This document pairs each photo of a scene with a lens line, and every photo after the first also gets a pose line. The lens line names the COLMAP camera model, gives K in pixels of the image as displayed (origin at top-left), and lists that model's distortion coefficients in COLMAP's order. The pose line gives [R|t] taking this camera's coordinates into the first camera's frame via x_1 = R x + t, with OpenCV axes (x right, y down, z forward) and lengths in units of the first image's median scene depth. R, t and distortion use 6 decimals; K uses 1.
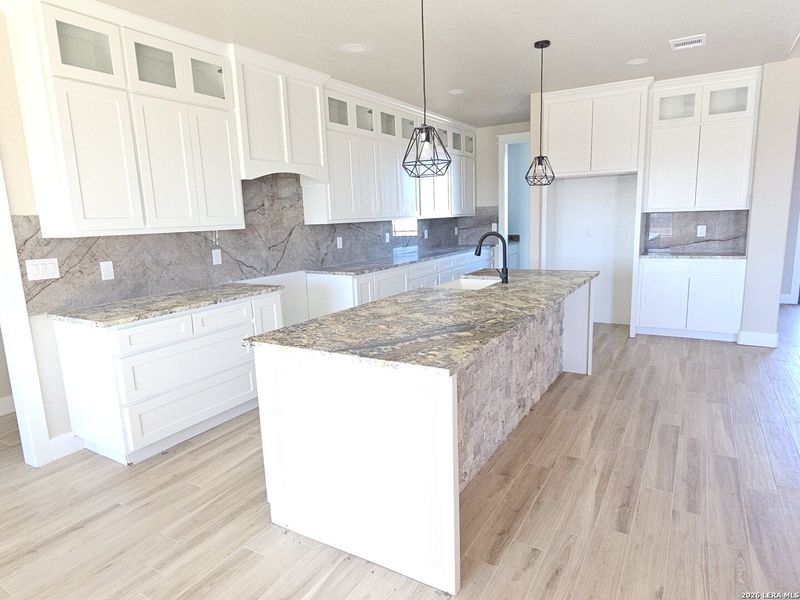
lens RADIAL K [[486.9, 0, 411.7], [0, 486.9, 301.5], [0, 0, 1]] dist [-0.005331, -0.001408]
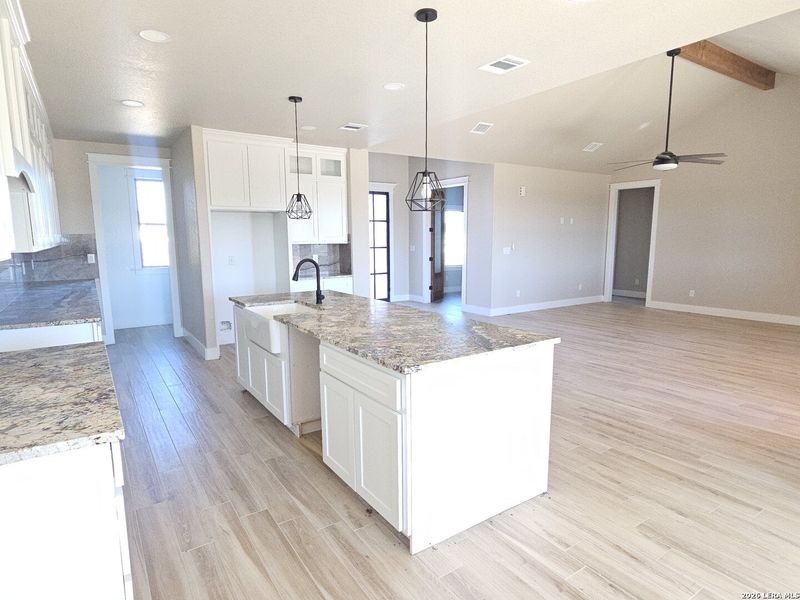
lens RADIAL K [[461.2, 0, 400.5], [0, 461.2, 303.7], [0, 0, 1]] dist [-0.001882, 0.000069]
pose [[0.433376, -0.097351, 0.895940, -0.598599], [0.149237, 0.988175, 0.035185, -0.041465], [-0.888771, 0.118459, 0.442779, 0.311609]]
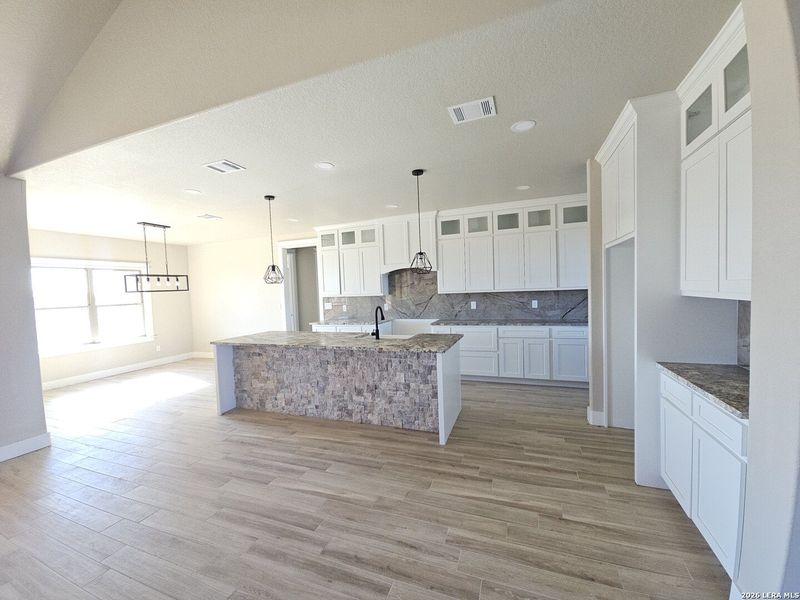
lens RADIAL K [[327.9, 0, 401.5], [0, 327.9, 302.6], [0, 0, 1]] dist [-0.000499, -0.000105]
pose [[0.169639, 0.070754, -0.982963, 1.074223], [-0.143405, 0.988575, 0.046409, -0.185867], [0.975017, 0.133089, 0.177848, 0.763279]]
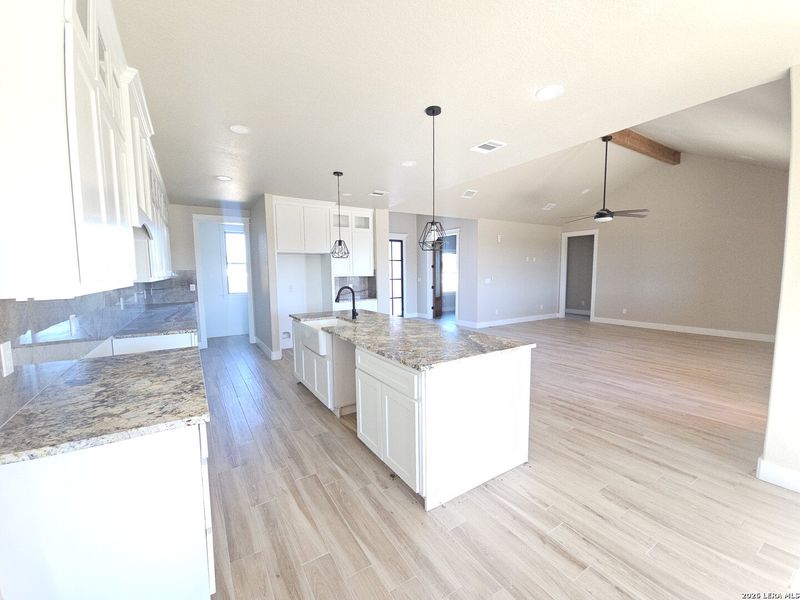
lens RADIAL K [[327.9, 0, 401.5], [0, 327.9, 302.6], [0, 0, 1]] dist [-0.000499, -0.000105]
pose [[0.454925, -0.051935, 0.889014, -0.582646], [0.151801, 0.988210, -0.019949, -0.039674], [-0.877496, 0.144028, 0.457445, 0.331864]]
